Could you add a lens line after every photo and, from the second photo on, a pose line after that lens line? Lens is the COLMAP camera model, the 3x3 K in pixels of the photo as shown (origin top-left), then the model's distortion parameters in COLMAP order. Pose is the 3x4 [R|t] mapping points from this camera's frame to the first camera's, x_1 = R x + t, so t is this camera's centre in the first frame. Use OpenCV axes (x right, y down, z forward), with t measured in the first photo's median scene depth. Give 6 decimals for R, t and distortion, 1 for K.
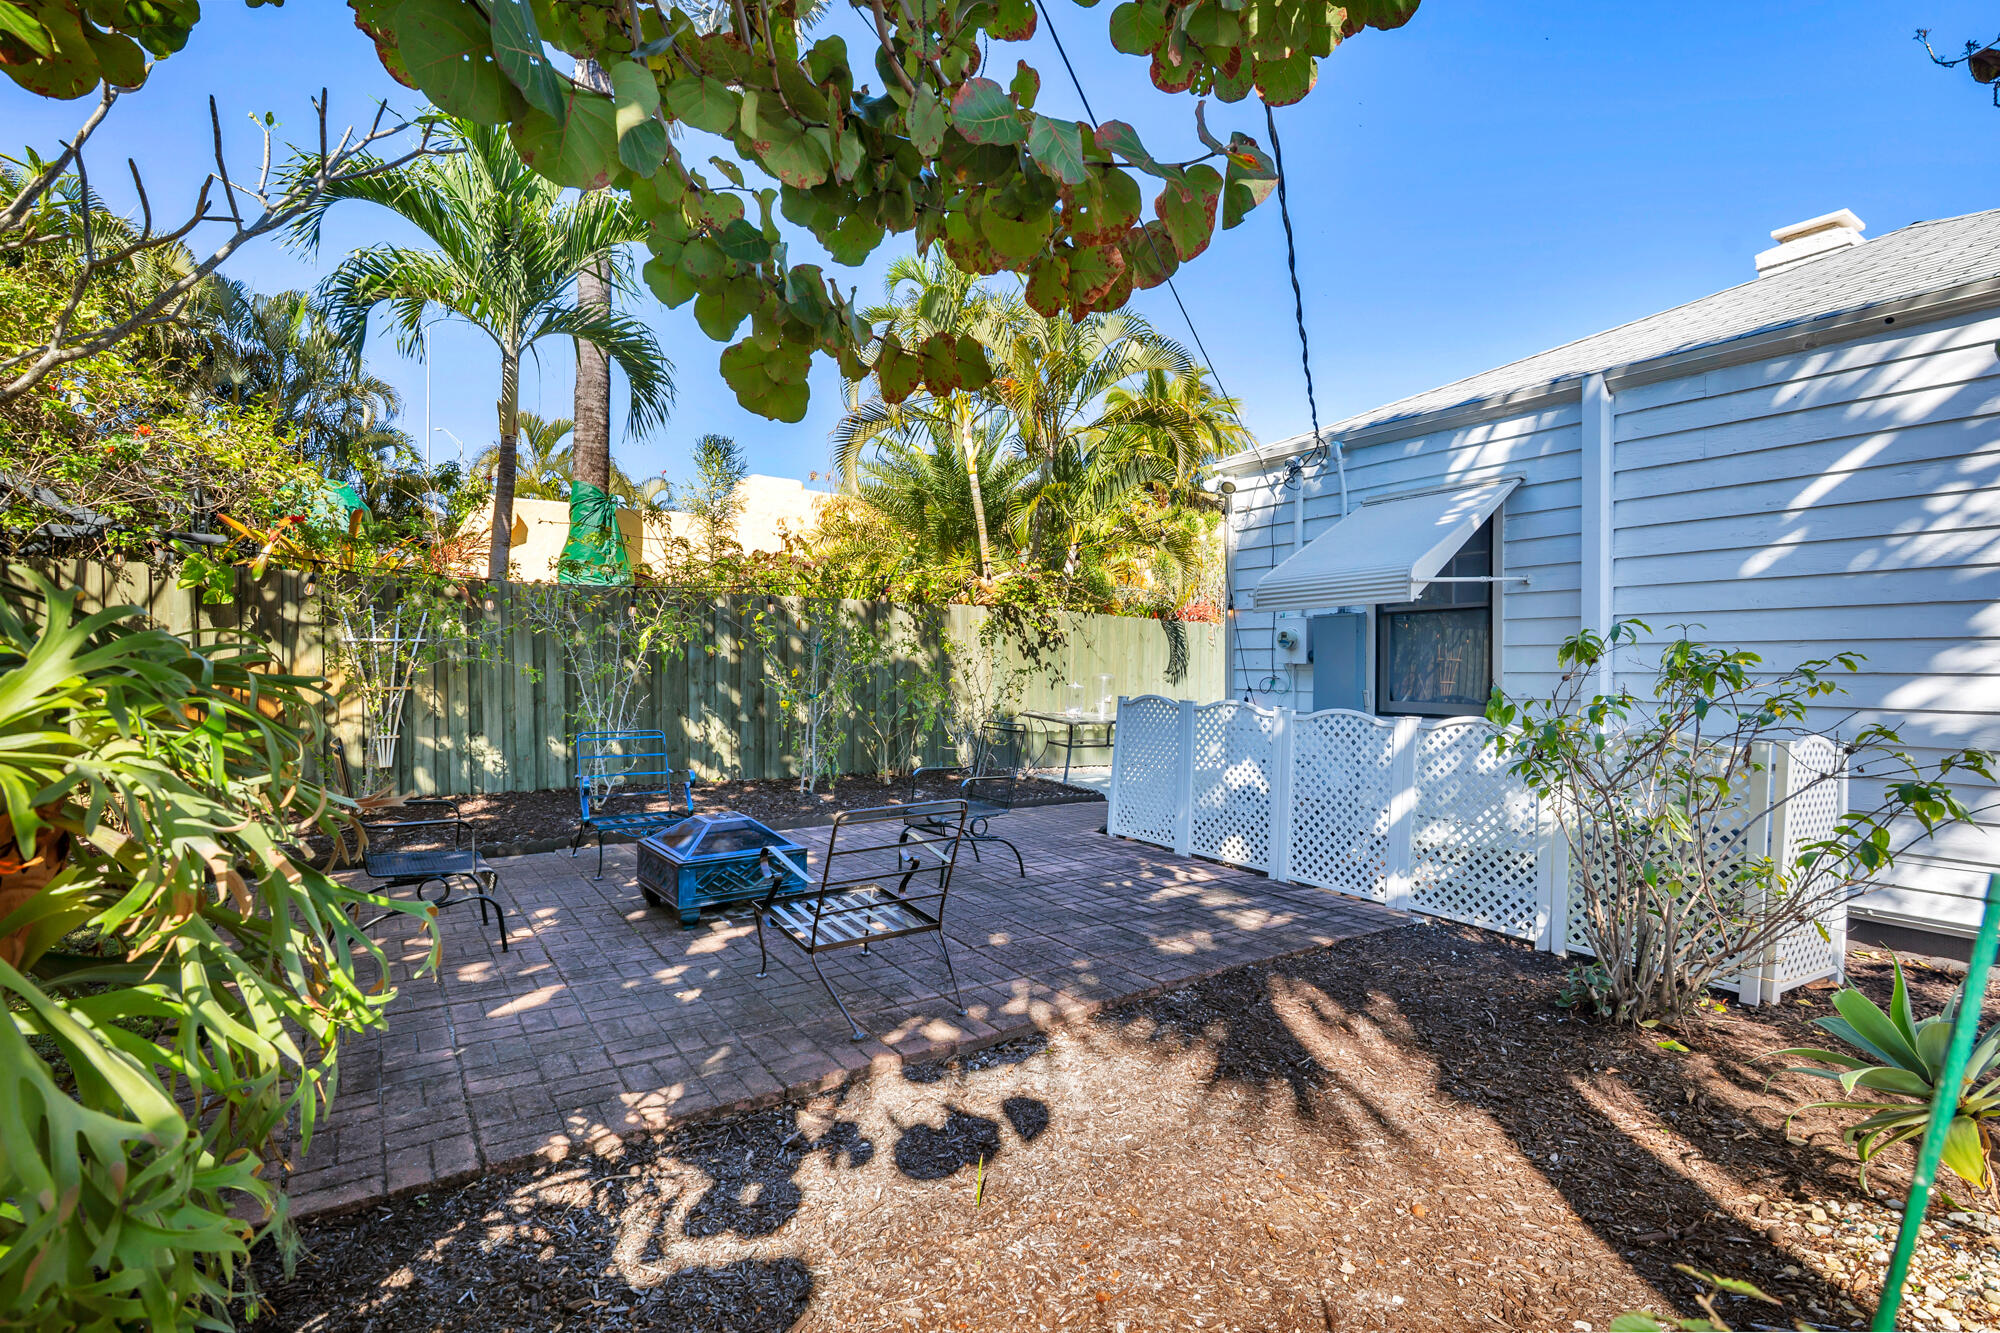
lens RADIAL K [[899.3, 0, 991.6], [0, 899.3, 654.6], [0, 0, 1]] dist [-0.001511, -0.000258]
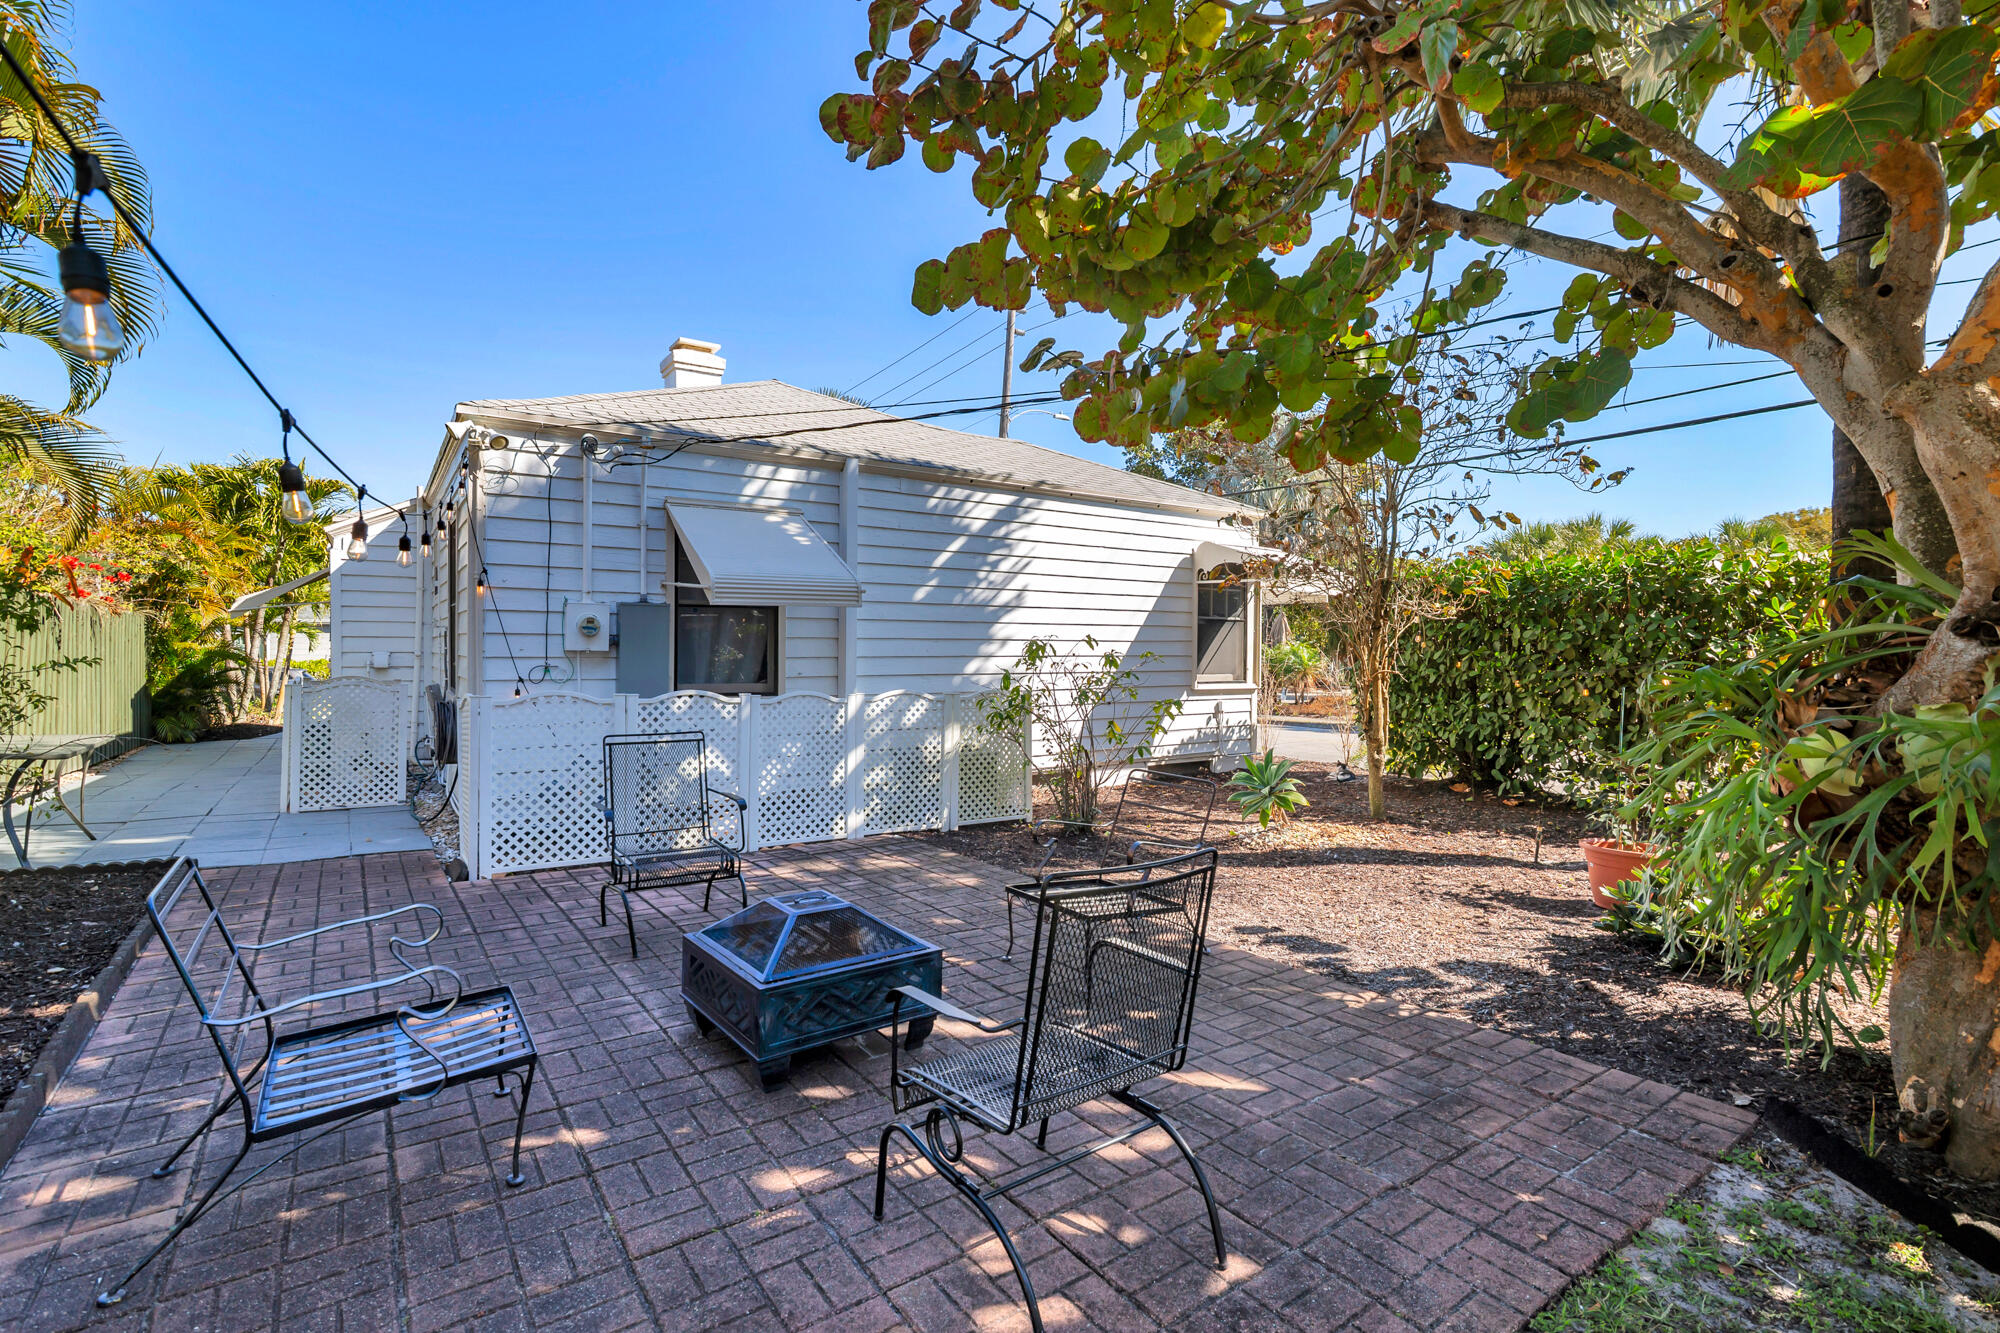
lens RADIAL K [[903.3, 0, 1008.0], [0, 903.3, 638.3], [0, 0, 1]] dist [-0.001378, -0.000660]
pose [[0.003026, 0.002254, 0.999993, -0.994465], [-0.019613, 0.999805, -0.002194, -0.015465], [-0.999803, -0.019606, 0.003070, 0.875844]]
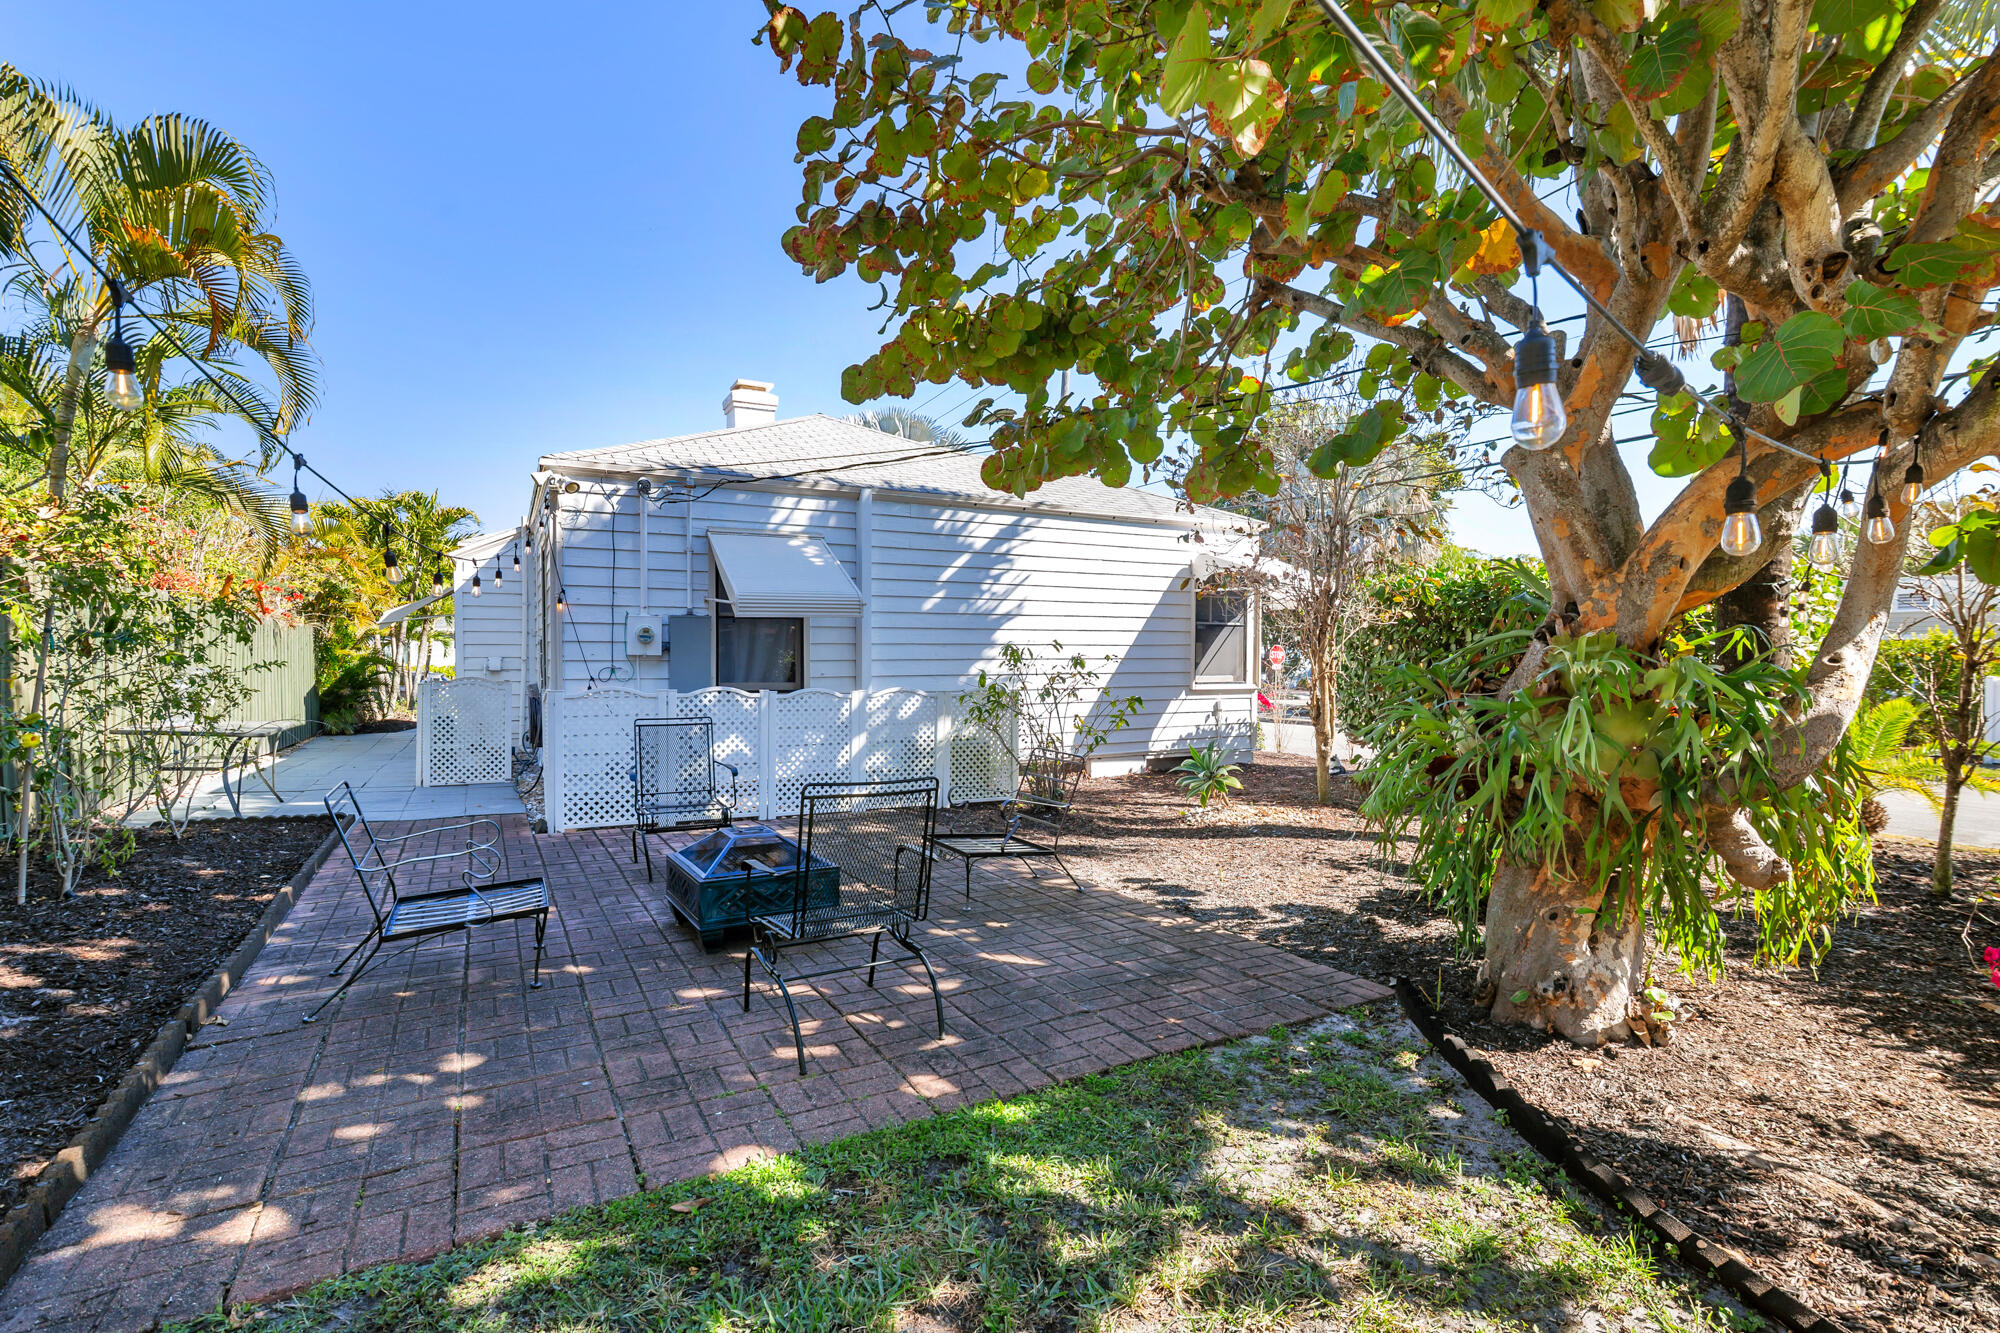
lens RADIAL K [[899.3, 0, 991.6], [0, 899.3, 654.6], [0, 0, 1]] dist [-0.001511, -0.000258]
pose [[0.118287, -0.011192, 0.992916, -1.230445], [-0.014842, 0.999805, 0.013038, -0.019855], [-0.992869, -0.016279, 0.118097, 0.657836]]
